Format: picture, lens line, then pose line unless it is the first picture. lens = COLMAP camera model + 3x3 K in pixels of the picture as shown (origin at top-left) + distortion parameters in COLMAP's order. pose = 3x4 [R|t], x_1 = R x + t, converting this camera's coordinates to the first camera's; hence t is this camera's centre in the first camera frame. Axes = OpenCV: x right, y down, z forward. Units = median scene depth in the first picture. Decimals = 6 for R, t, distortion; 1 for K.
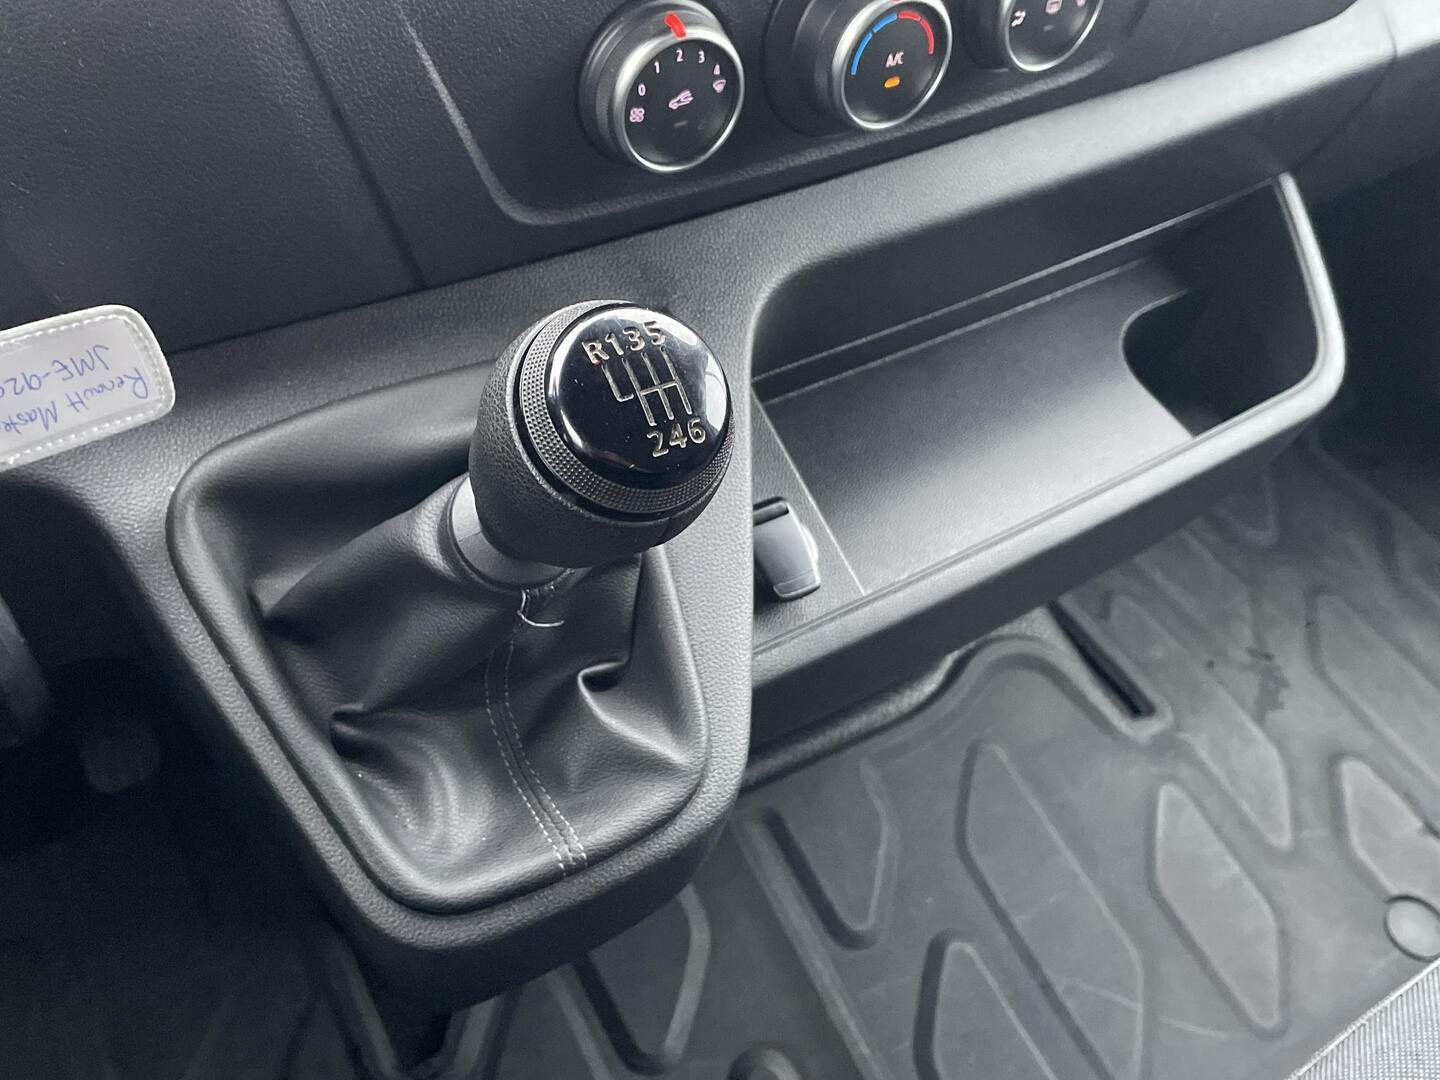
lens RADIAL K [[1556.4, 0, 720.0], [0, 1556.4, 540.0], [0, 0, 1]] dist [0.079785, -0.022852]
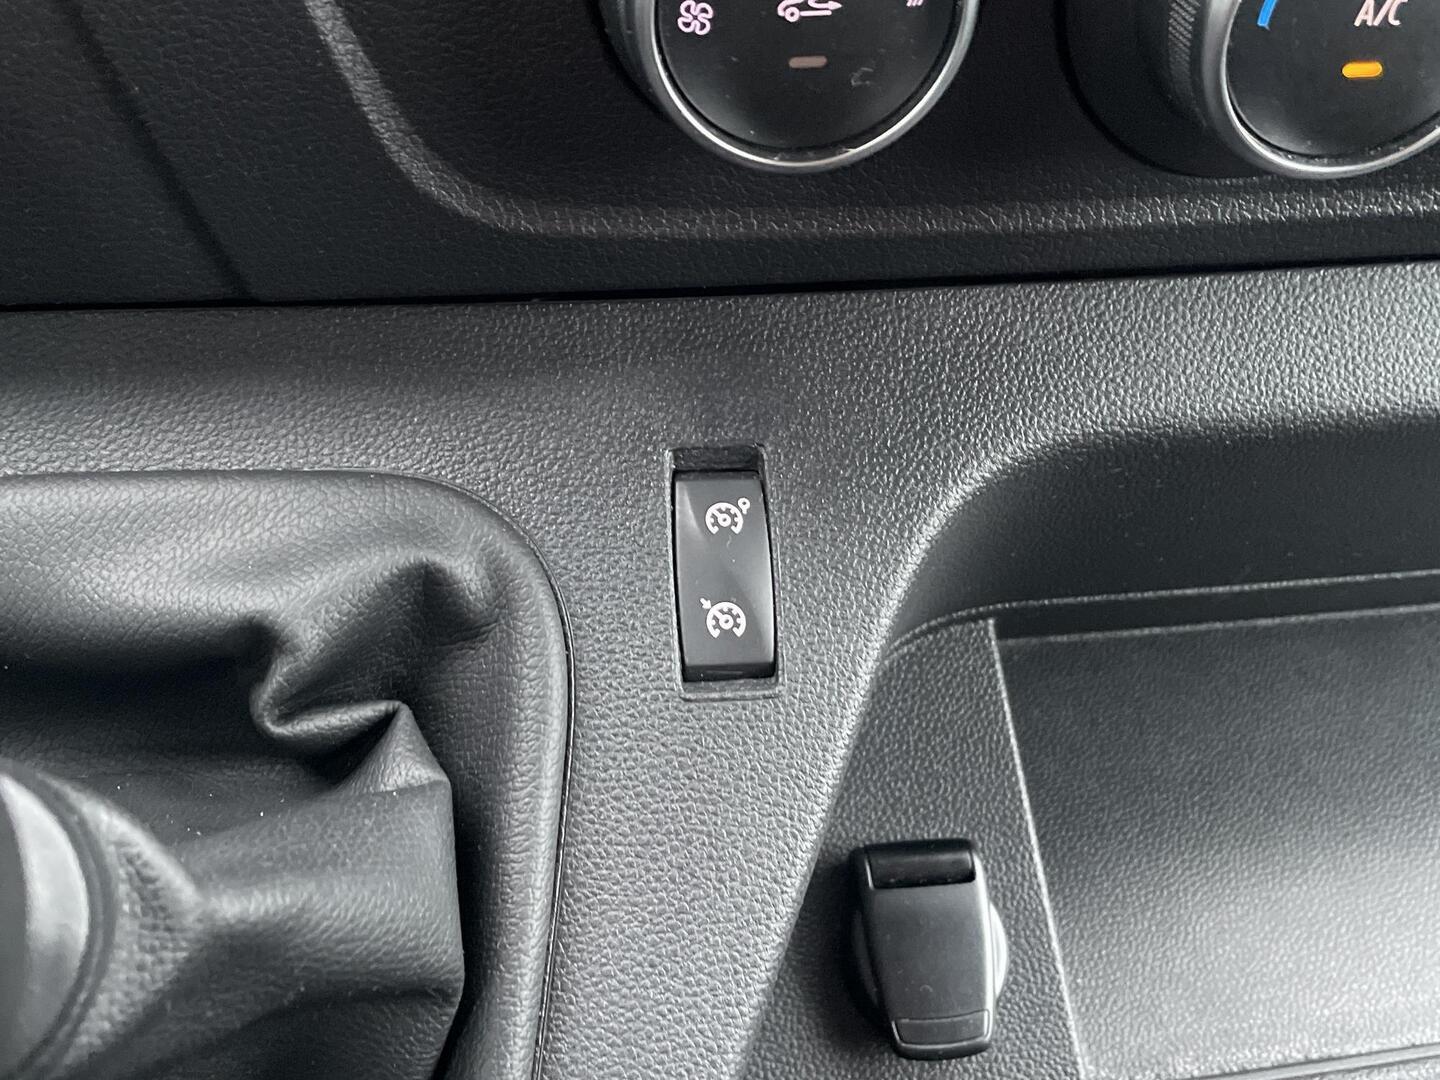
lens RADIAL K [[1556.4, 0, 720.0], [0, 1556.4, 540.0], [0, 0, 1]] dist [0.079785, -0.022852]
pose [[0.917906, 0.259722, -0.299989, 0.105444], [-0.269925, 0.962851, 0.007693, -0.121377], [0.290843, 0.073913, 0.953912, 0.527836]]
